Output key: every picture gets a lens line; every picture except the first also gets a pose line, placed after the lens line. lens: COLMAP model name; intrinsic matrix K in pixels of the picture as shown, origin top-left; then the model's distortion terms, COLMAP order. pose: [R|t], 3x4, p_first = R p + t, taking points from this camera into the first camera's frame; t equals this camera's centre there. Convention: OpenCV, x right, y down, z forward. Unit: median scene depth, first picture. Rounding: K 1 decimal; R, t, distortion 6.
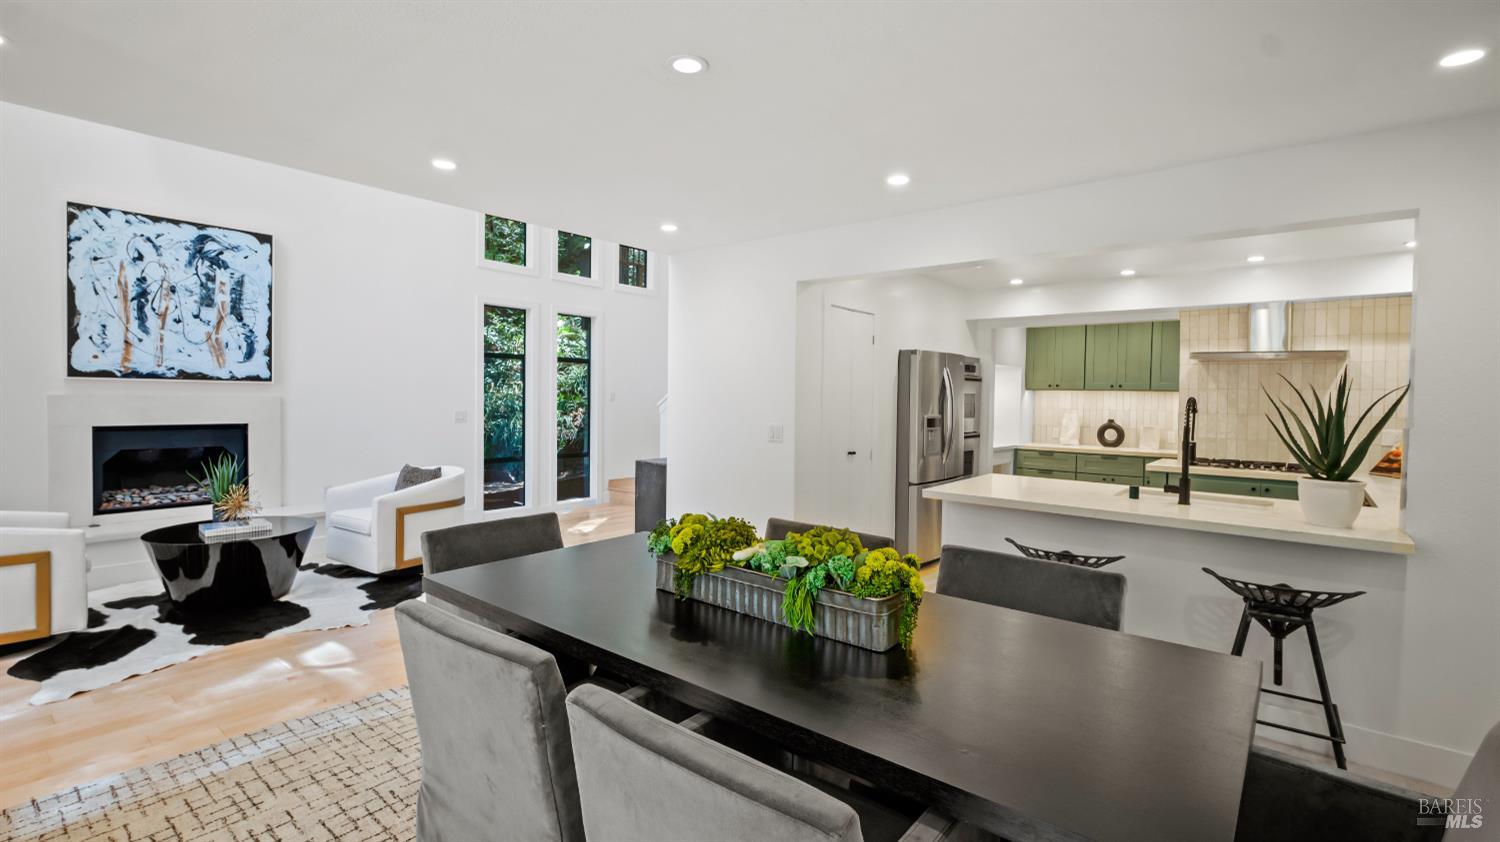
lens RADIAL K [[674.0, 0, 751.5], [0, 674.0, 412.4], [0, 0, 1]] dist [0.010359, -0.001341]
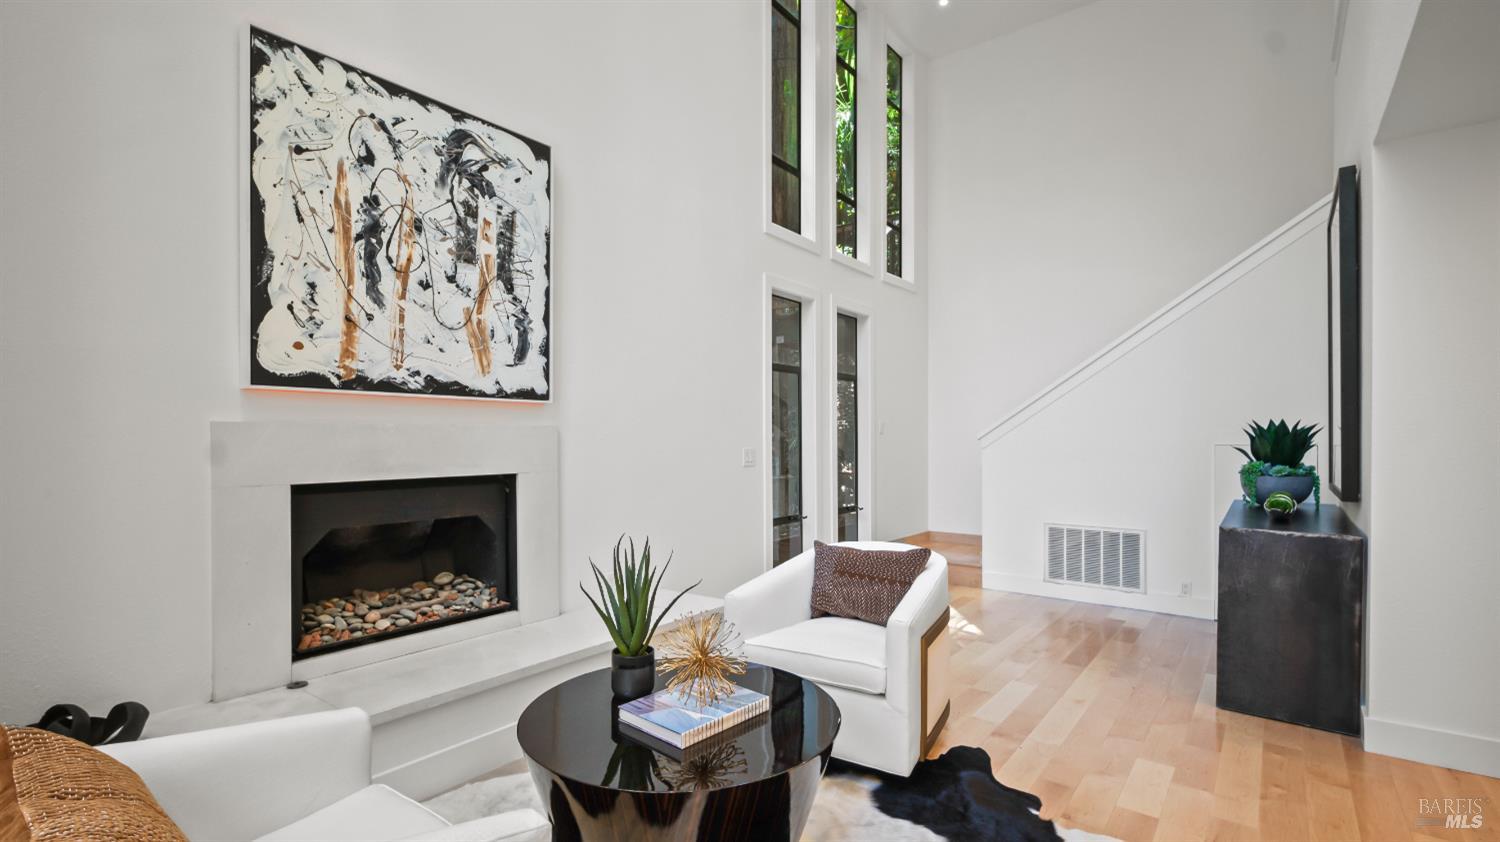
lens RADIAL K [[674.0, 0, 758.8], [0, 674.0, 443.3], [0, 0, 1]] dist [0.010359, -0.001341]
pose [[0.999203, -0.018044, 0.035610, -0.615239], [0.018626, 0.999697, -0.016089, 0.004110], [-0.035309, 0.016740, 0.999236, 0.467920]]
